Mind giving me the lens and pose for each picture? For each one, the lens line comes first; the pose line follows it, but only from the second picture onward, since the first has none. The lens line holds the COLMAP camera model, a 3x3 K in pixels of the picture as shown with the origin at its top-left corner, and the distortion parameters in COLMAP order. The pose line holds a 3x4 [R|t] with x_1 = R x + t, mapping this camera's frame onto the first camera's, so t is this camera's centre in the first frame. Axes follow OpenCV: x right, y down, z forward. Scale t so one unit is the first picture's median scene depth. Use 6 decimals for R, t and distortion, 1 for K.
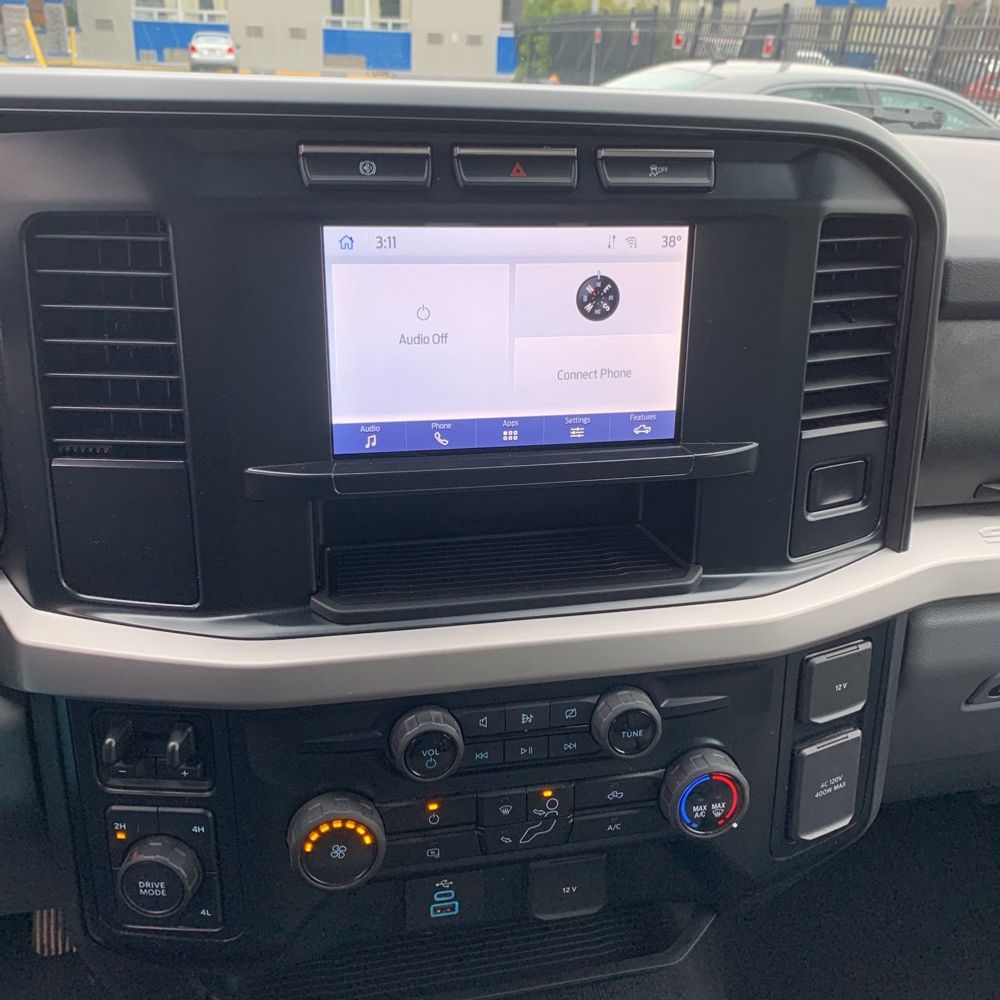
lens RADIAL K [[1045.5, 0, 500.0], [0, 1045.5, 500.0], [0, 0, 1]] dist [0.020243, -0.008576]
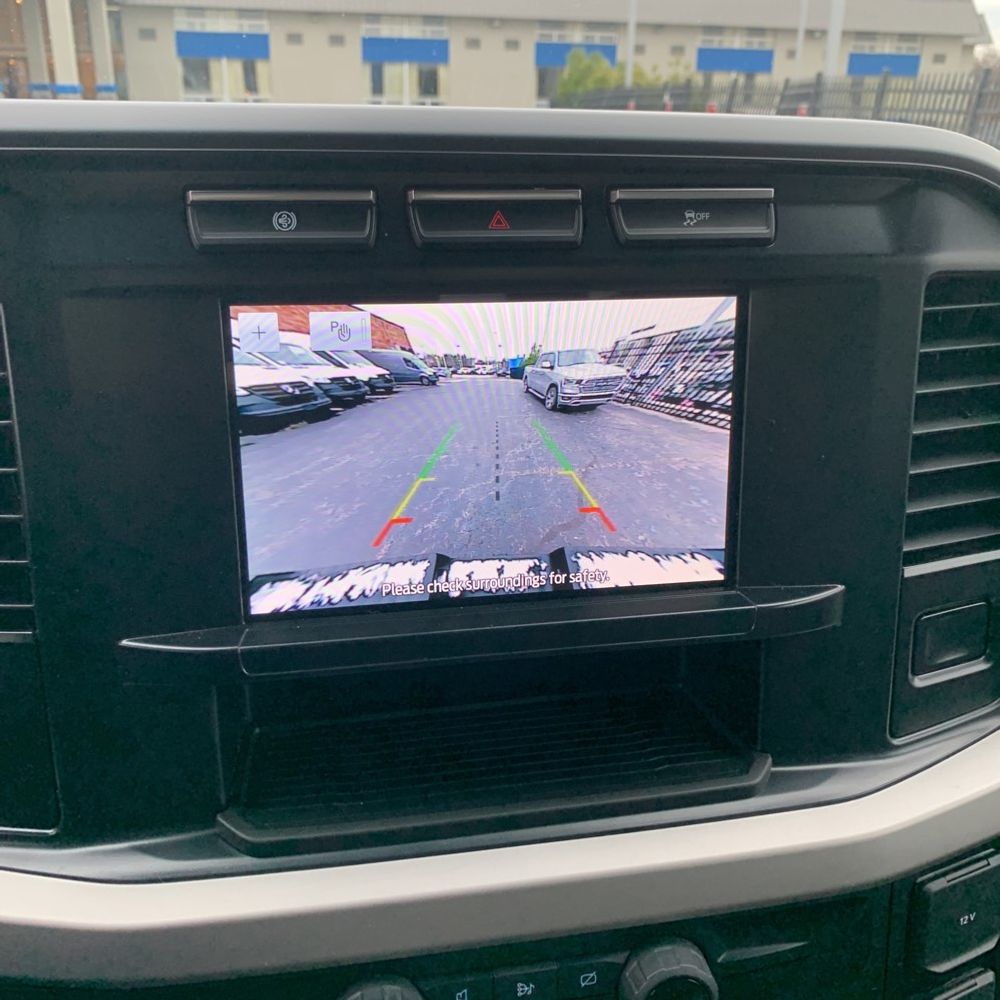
lens RADIAL K [[1023.8, 0, 500.7], [0, 1023.8, 471.1], [0, 0, 1]] dist [0.049968, -0.145838]
pose [[0.999042, -0.010589, -0.042459, 0.041574], [0.006927, 0.996316, -0.085476, -0.075547], [0.043207, 0.085100, 0.995435, 0.283413]]
